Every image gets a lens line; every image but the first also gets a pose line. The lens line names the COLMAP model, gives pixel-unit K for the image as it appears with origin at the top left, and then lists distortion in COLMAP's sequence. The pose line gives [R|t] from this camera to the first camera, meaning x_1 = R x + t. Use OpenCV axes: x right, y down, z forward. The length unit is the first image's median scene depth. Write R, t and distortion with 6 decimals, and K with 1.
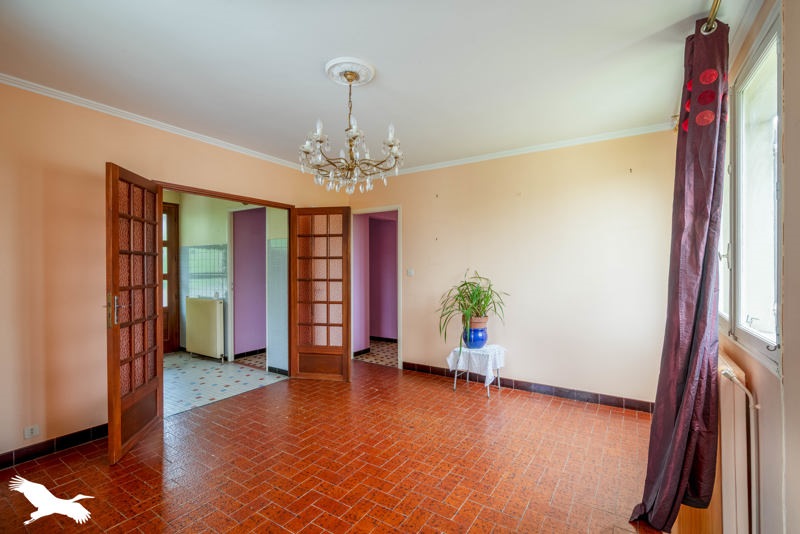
lens RADIAL K [[368.7, 0, 399.1], [0, 368.7, 268.0], [0, 0, 1]] dist [-0.005677, -0.000523]
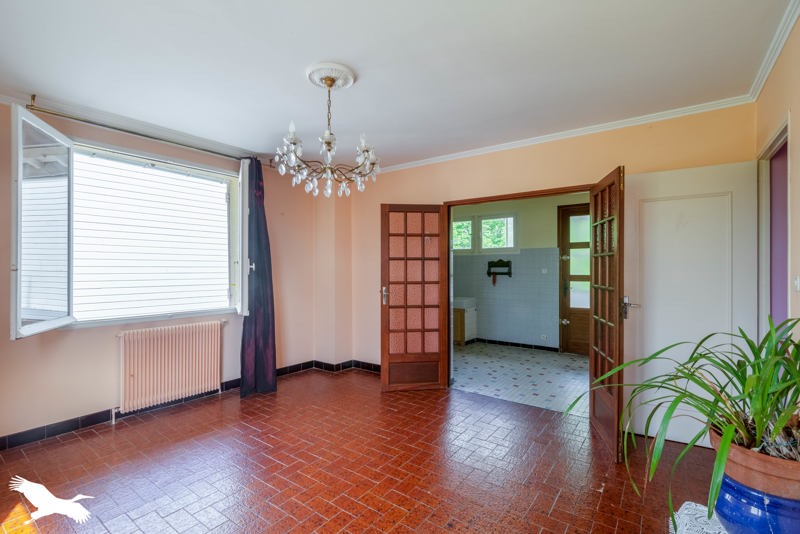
lens RADIAL K [[368.7, 0, 399.7], [0, 368.7, 265.5], [0, 0, 1]] dist [-0.005677, -0.000523]
pose [[-0.054201, -0.001742, -0.998529, 0.694626], [-0.001674, 0.999997, -0.001654, -0.012391], [0.998529, 0.001582, -0.054203, 0.979472]]
